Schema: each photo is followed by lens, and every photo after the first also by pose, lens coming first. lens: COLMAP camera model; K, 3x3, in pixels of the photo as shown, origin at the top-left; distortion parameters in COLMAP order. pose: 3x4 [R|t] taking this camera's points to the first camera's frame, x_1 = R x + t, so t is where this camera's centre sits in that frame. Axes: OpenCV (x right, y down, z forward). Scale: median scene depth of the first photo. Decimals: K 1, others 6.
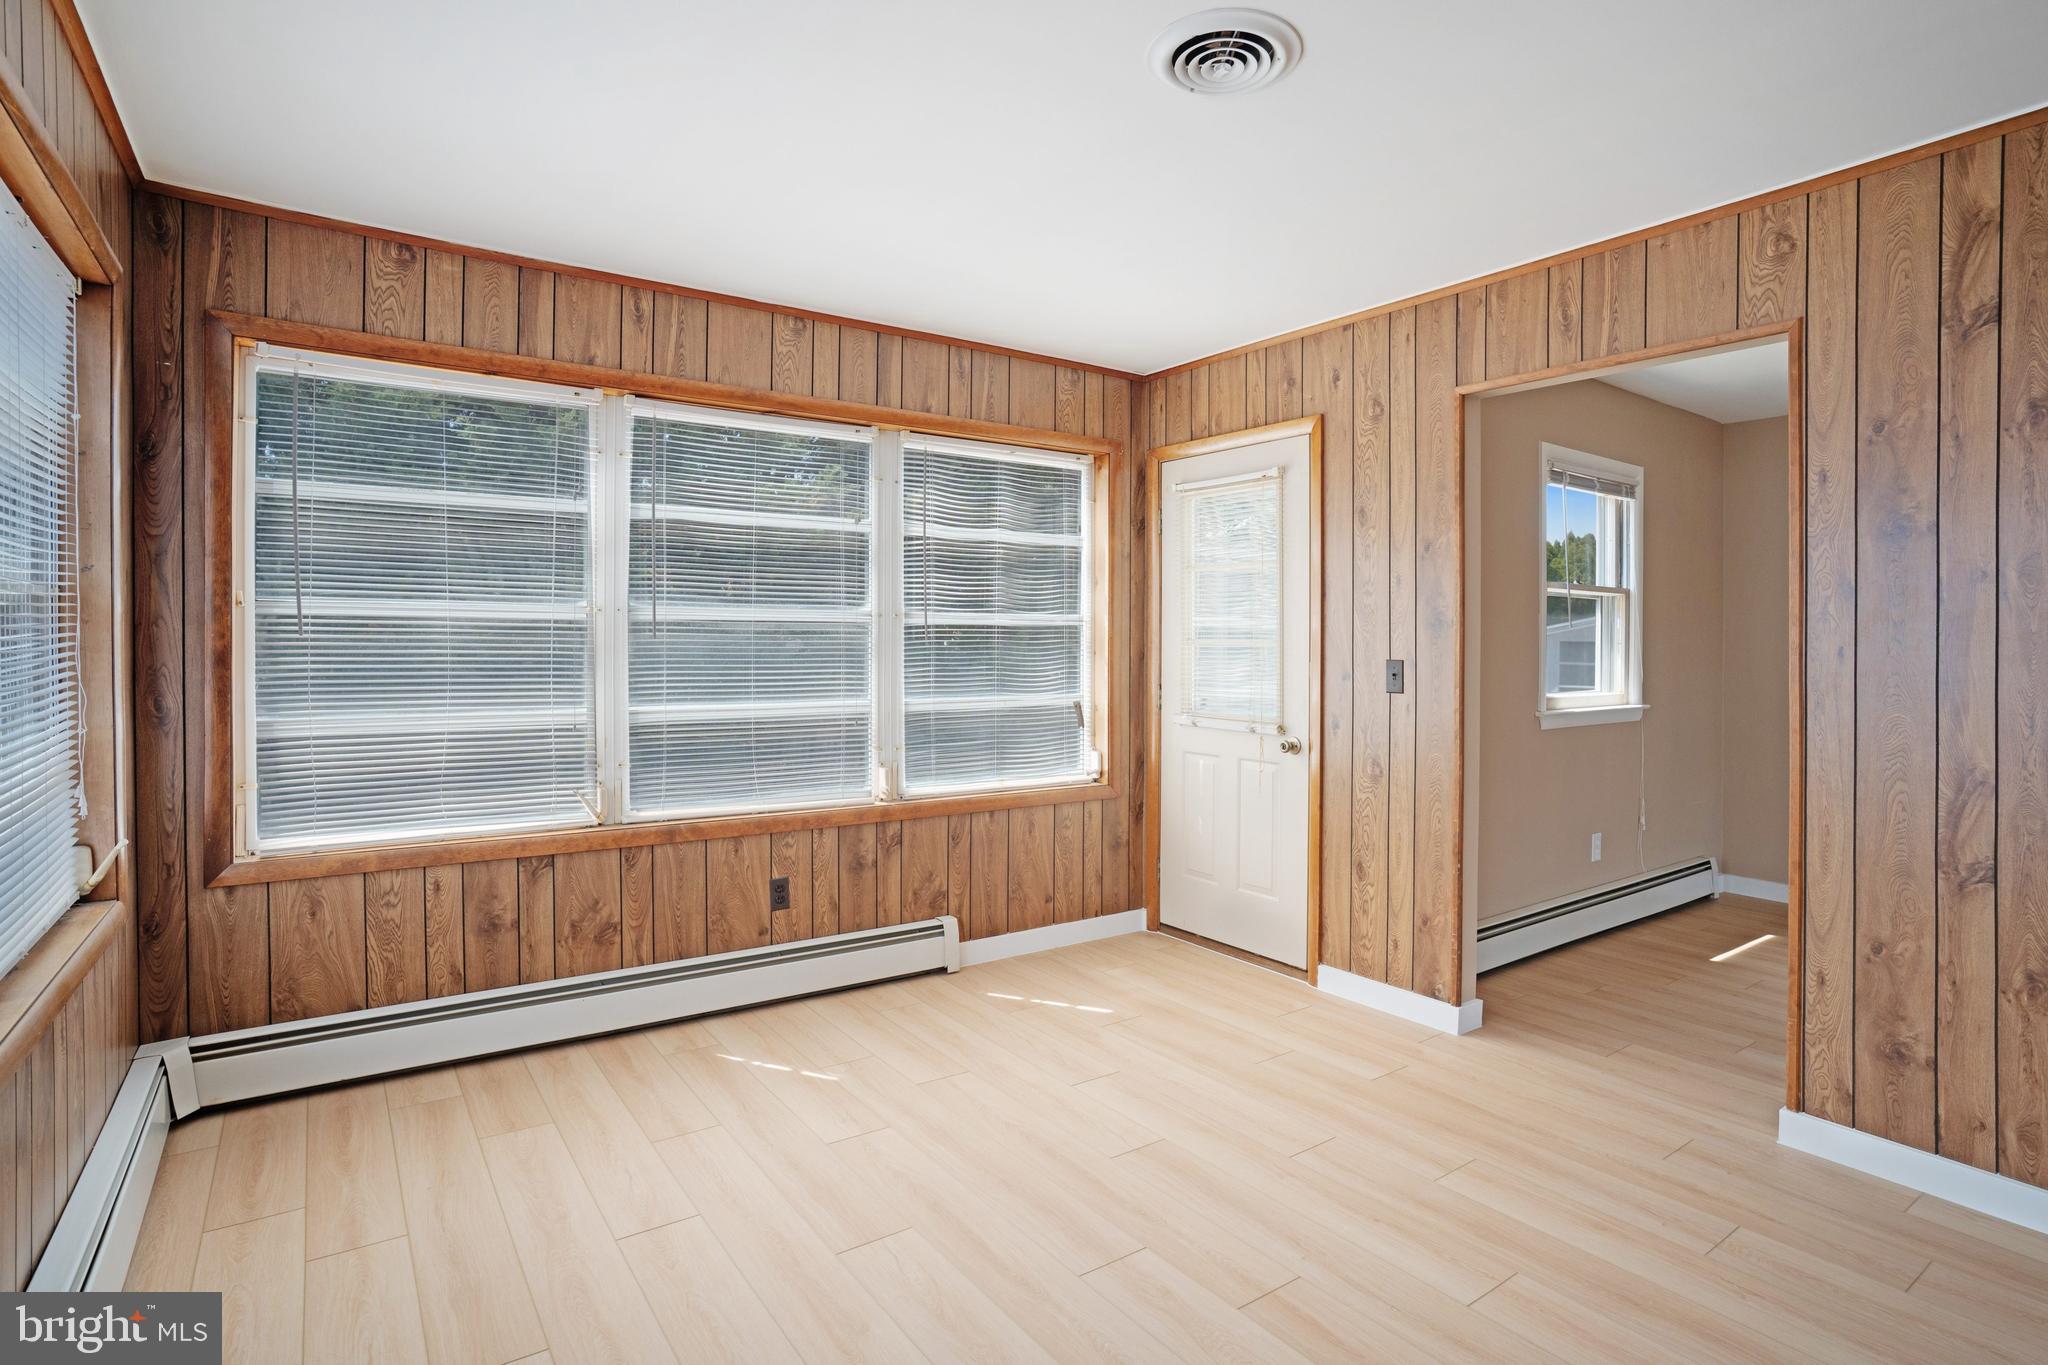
lens RADIAL K [[1072.1, 0, 1025.2], [0, 1072.1, 661.8], [0, 0, 1]] dist [-0.049047, 0.027092]
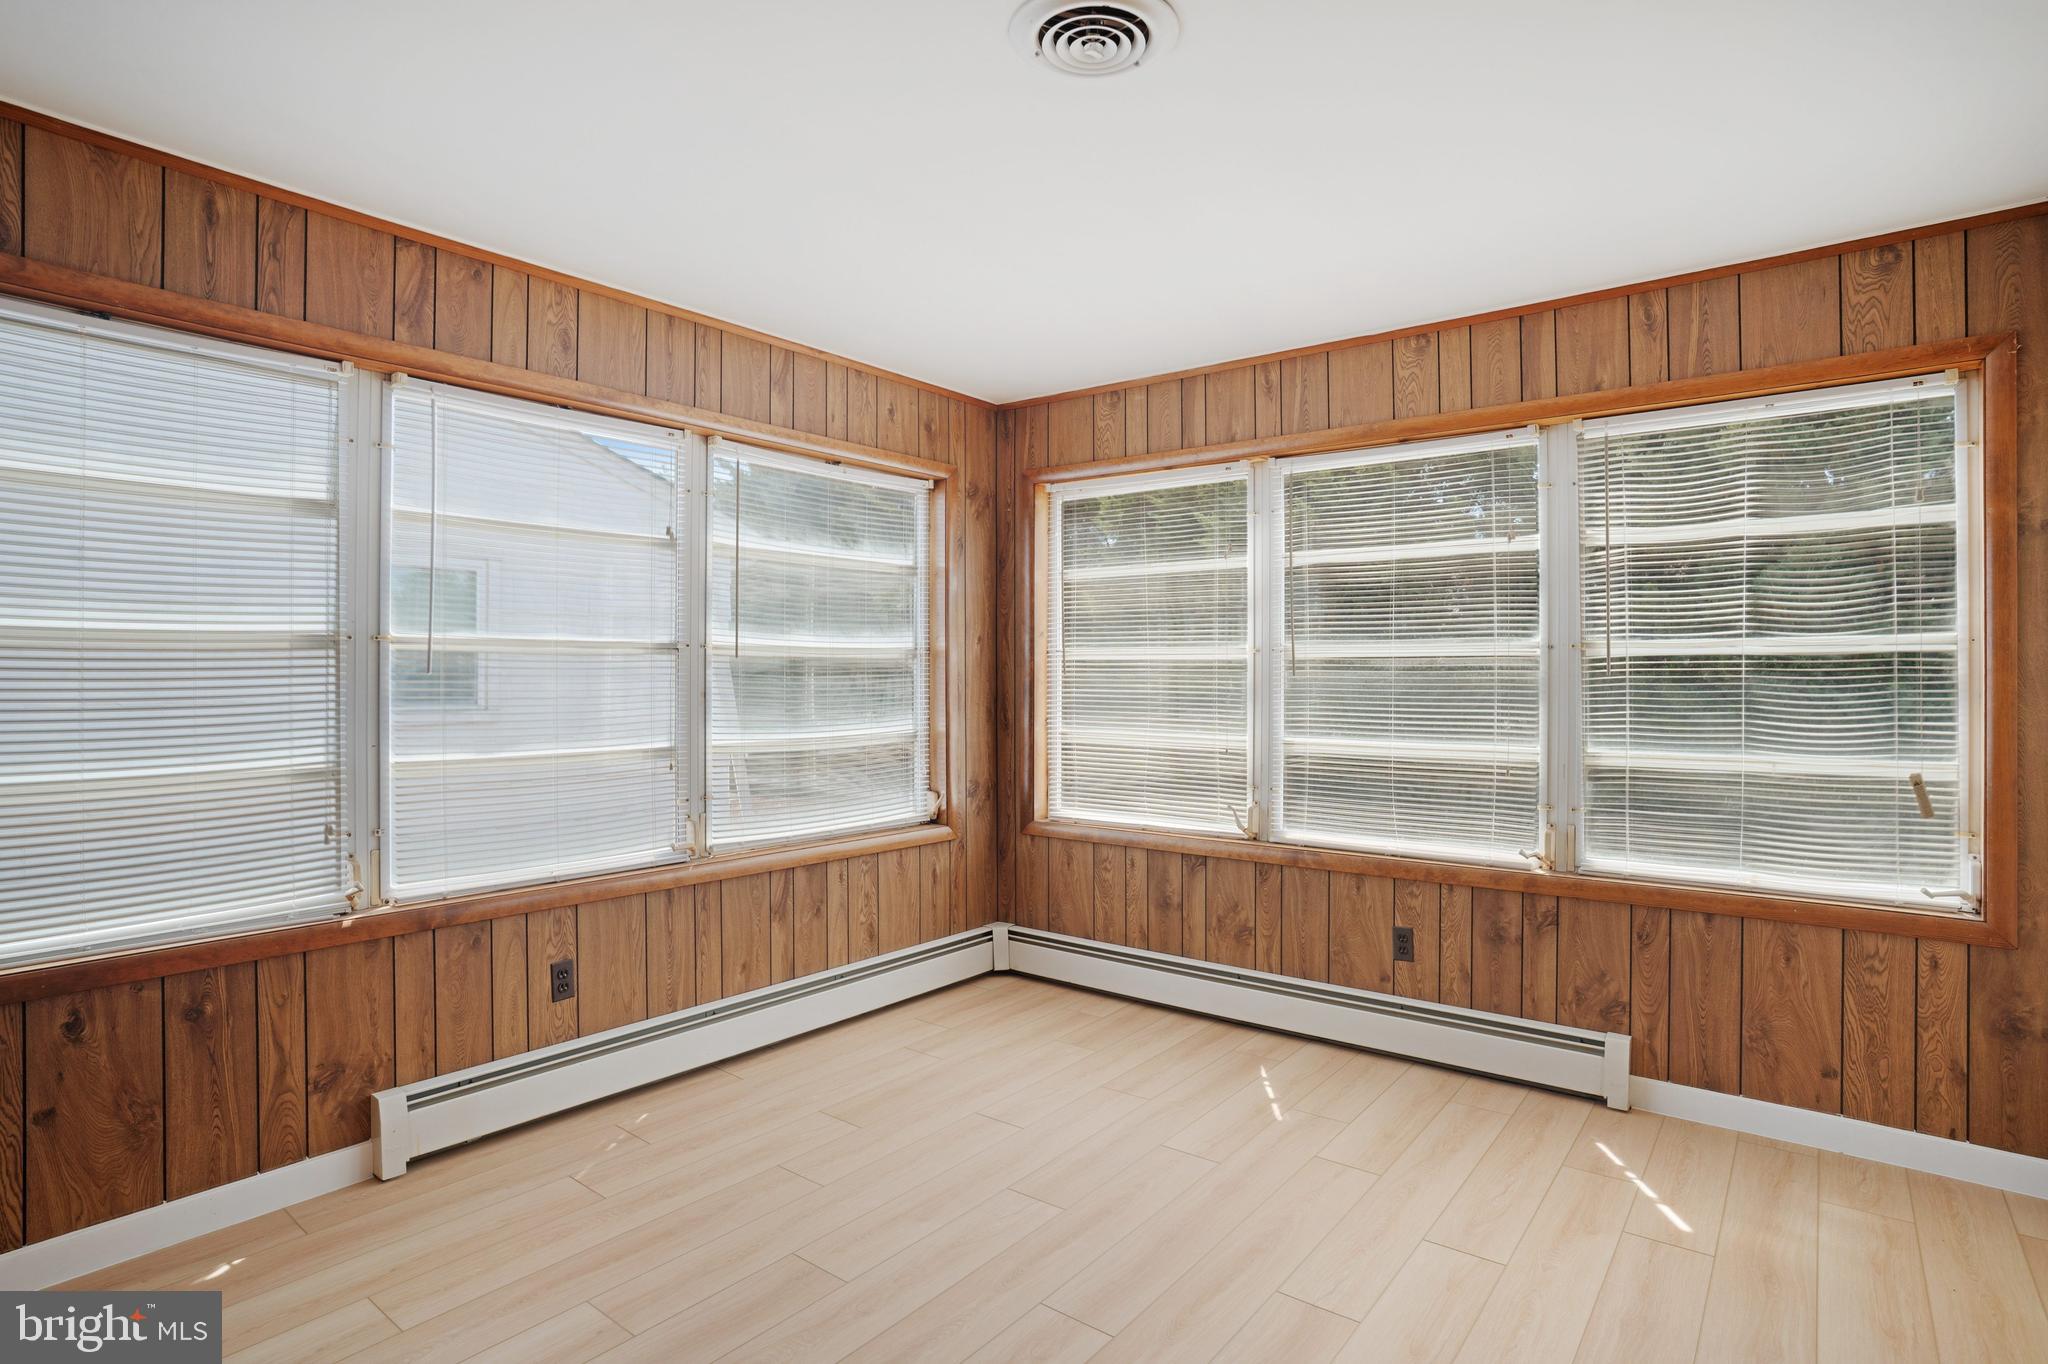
lens RADIAL K [[1054.7, 0, 998.0], [0, 1054.7, 671.1], [0, 0, 1]] dist [-0.080200, 0.039541]
pose [[0.276582, -0.009504, -0.960943, 0.564163], [-0.019366, 0.999693, -0.015461, -0.004009], [0.960795, 0.022886, 0.276313, 0.395451]]
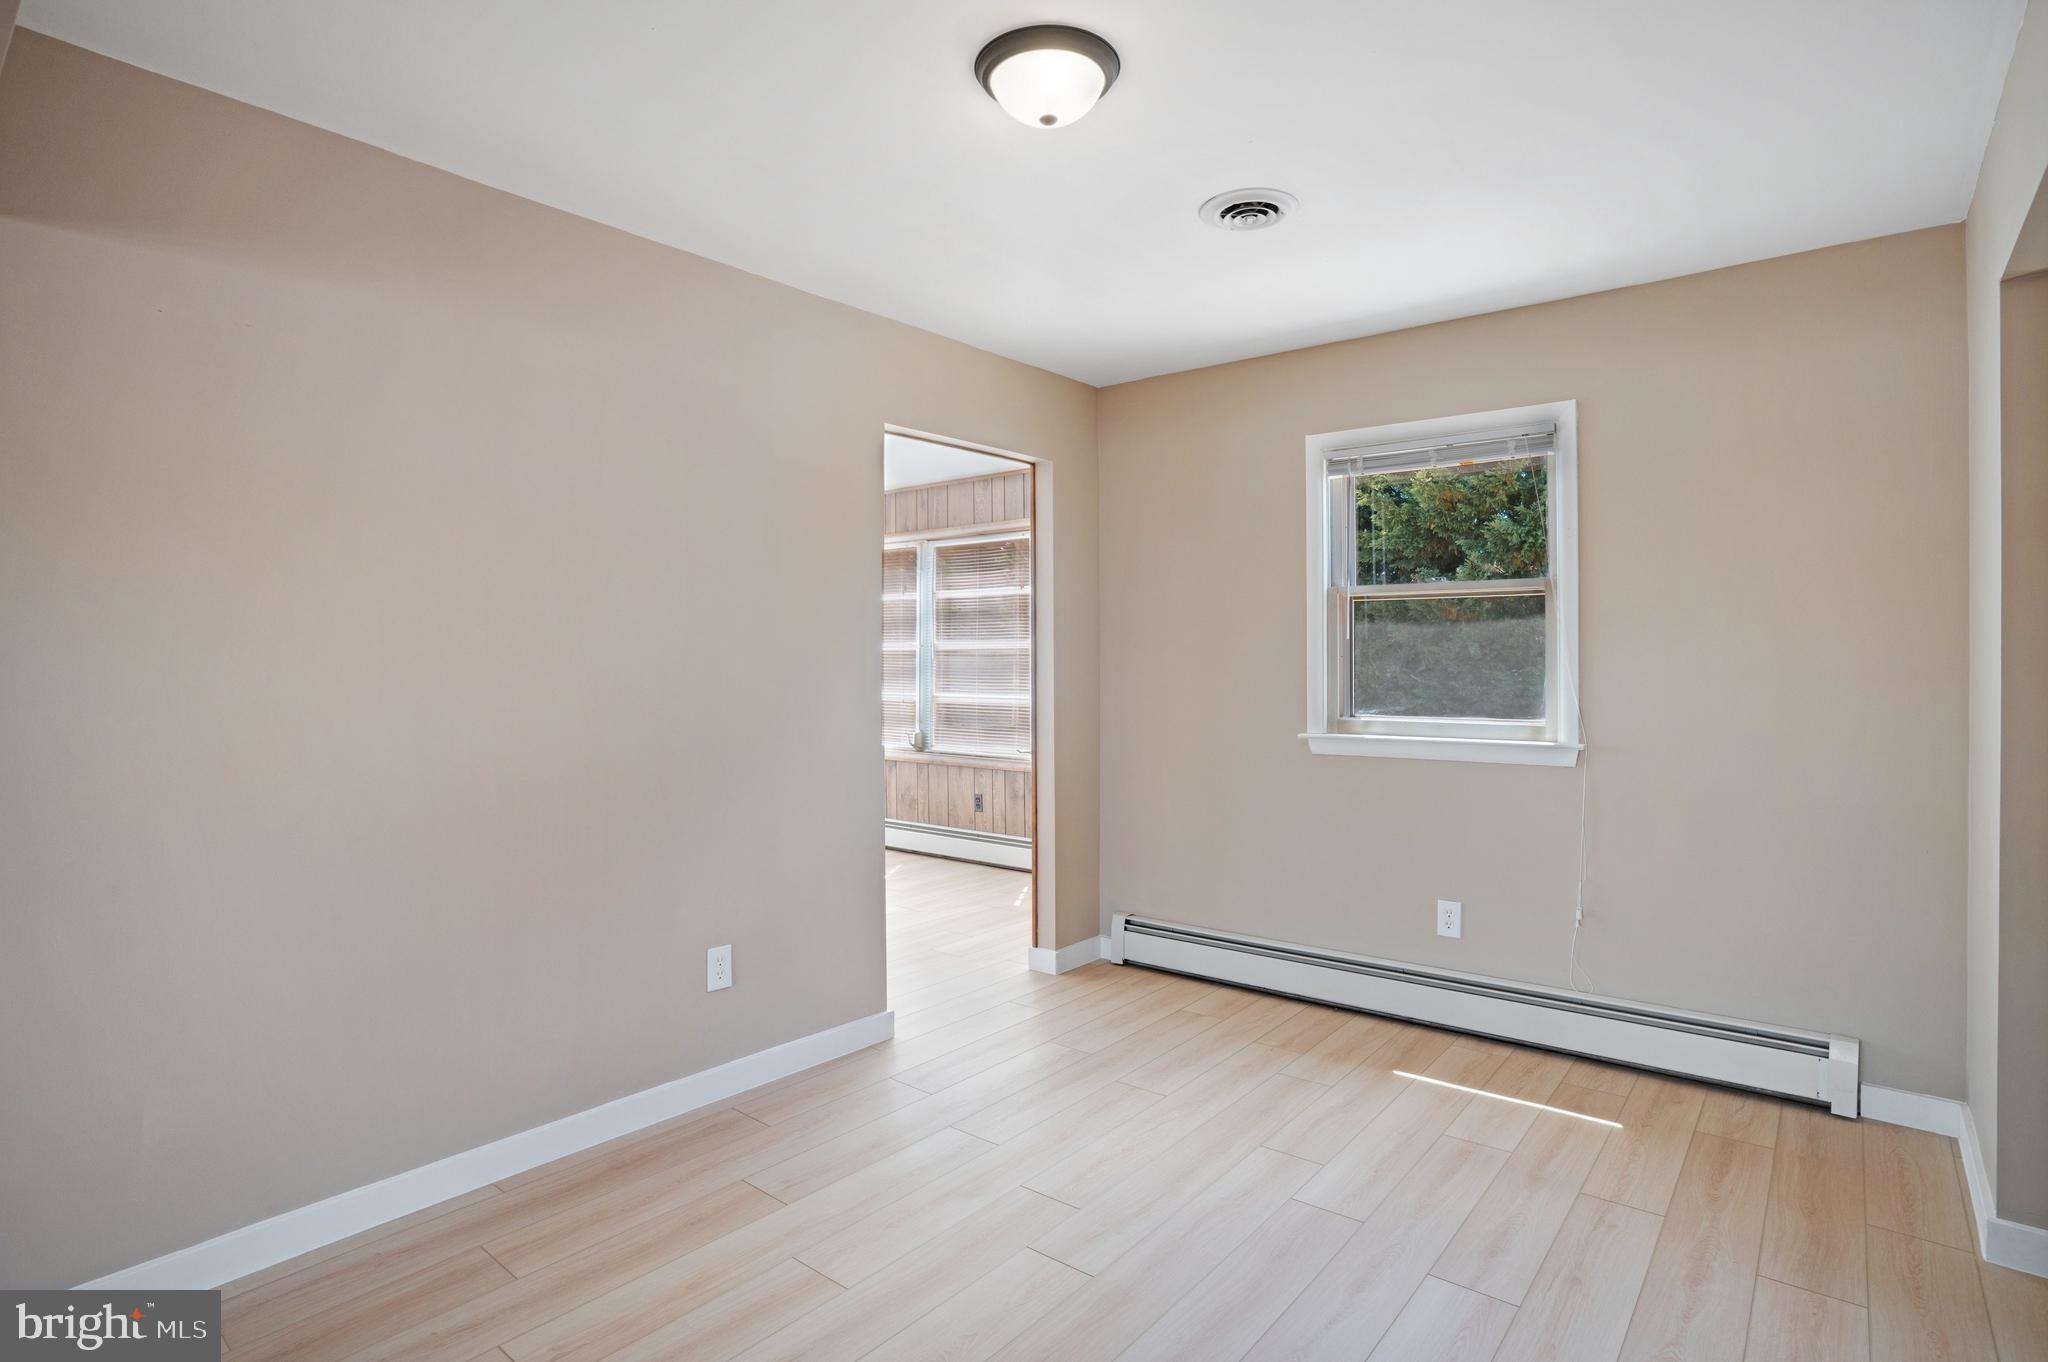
lens RADIAL K [[1013.1, 0, 1039.6], [0, 1013.1, 671.7], [0, 0, 1]] dist [-0.071267, 0.033981]
pose [[0.294228, 0.003105, -0.955730, 1.417414], [-0.017589, 0.999843, -0.002167, 0.001324], [0.955573, 0.017448, 0.294236, 0.602585]]
